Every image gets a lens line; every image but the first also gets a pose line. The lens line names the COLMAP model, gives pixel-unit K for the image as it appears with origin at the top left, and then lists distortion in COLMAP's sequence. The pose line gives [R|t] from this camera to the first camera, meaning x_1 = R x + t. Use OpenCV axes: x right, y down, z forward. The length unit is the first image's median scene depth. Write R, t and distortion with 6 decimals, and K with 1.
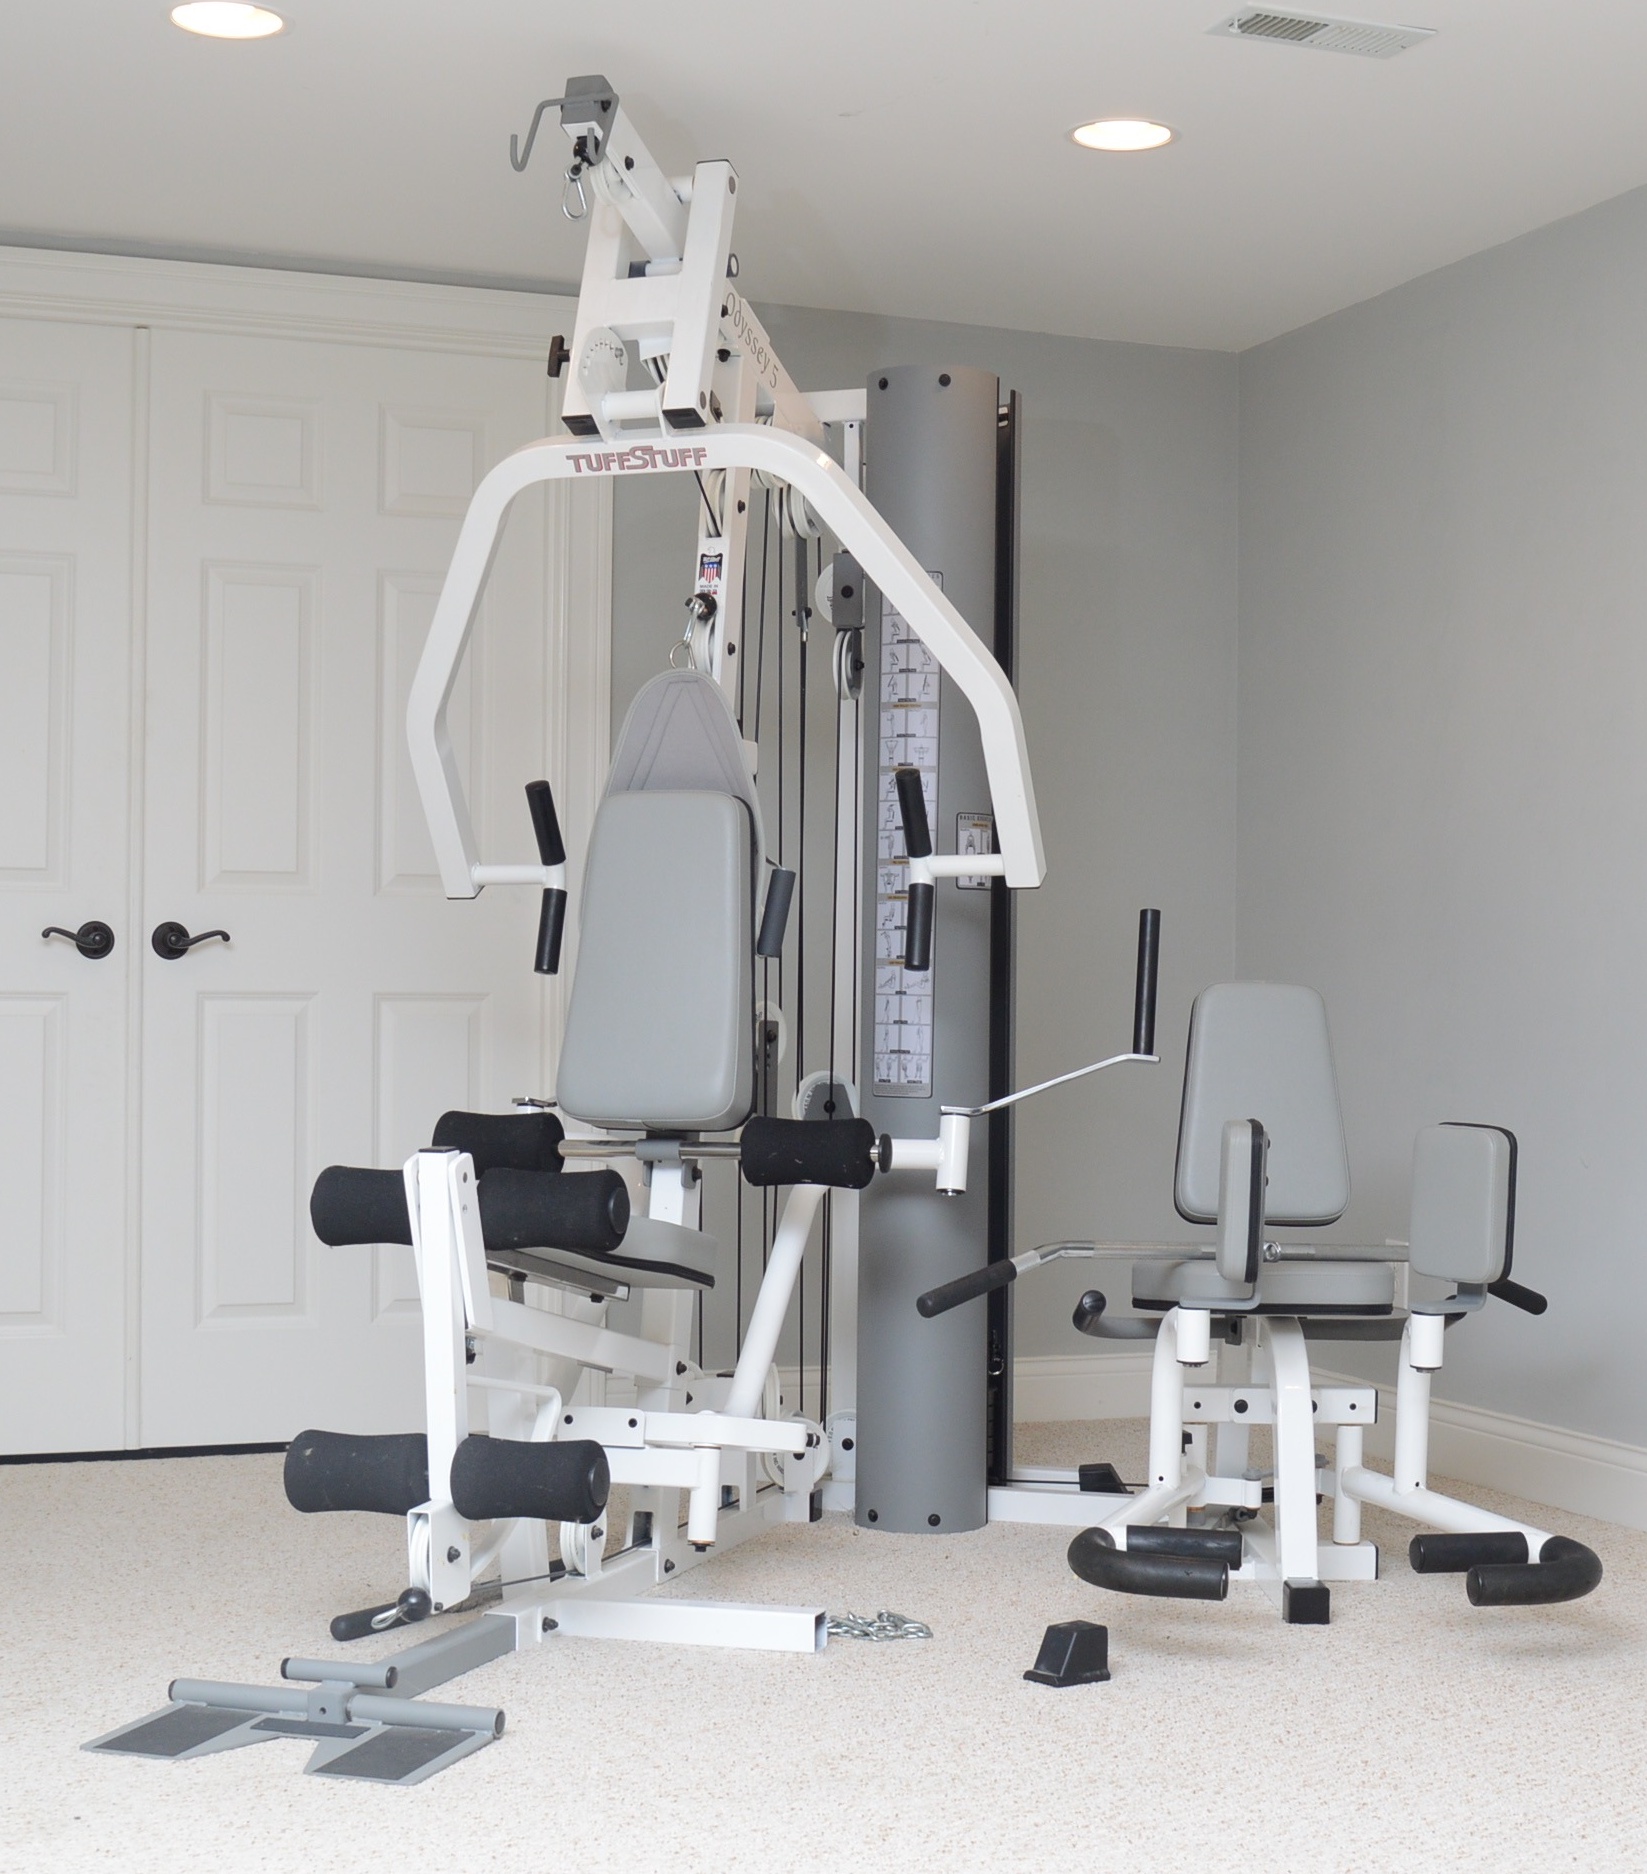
lens RADIAL K [[3057.1, 0, 823.5], [0, 3057.1, 937.0], [0, 0, 1]] dist [-0.137499, 0.926937]
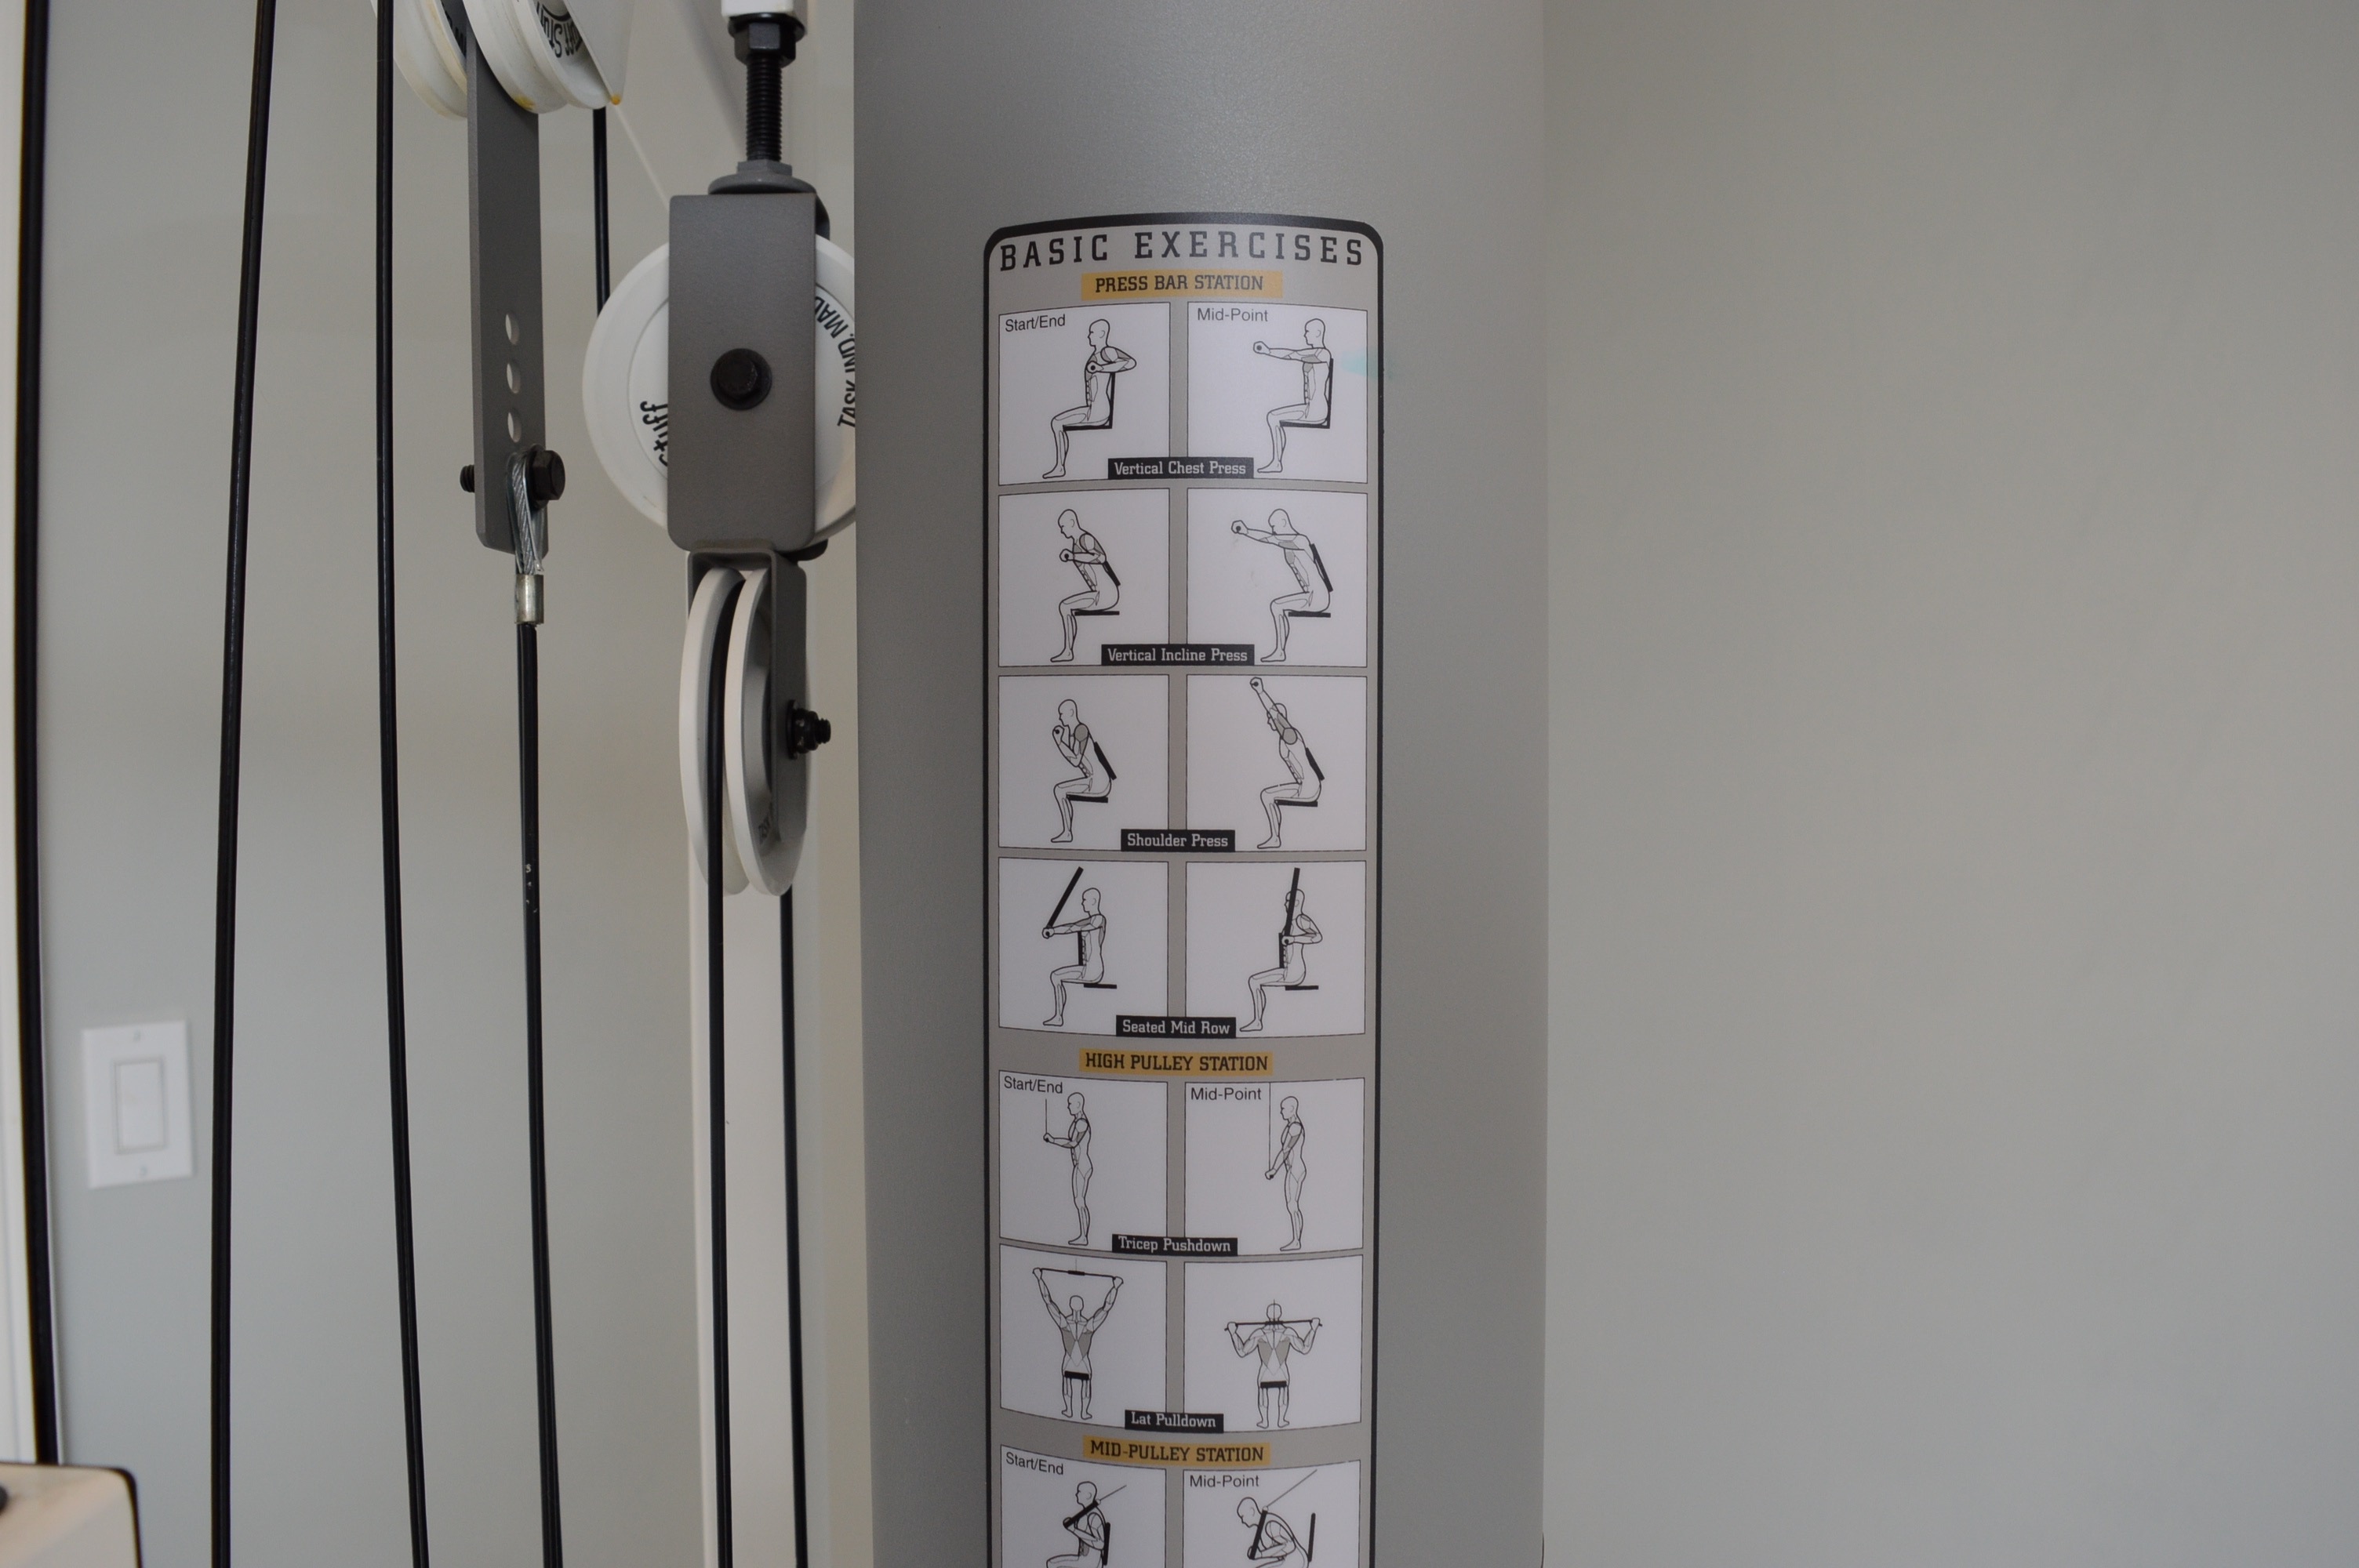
lens RADIAL K [[1805.0, 0, 1179.5], [0, 1805.0, 784.0], [0, 0, 1]] dist [-0.100446, -0.001174]
pose [[0.958704, -0.028052, 0.283020, 0.001305], [0.015411, 0.998786, 0.046793, -0.094721], [-0.283989, -0.040499, 0.957972, 0.912024]]
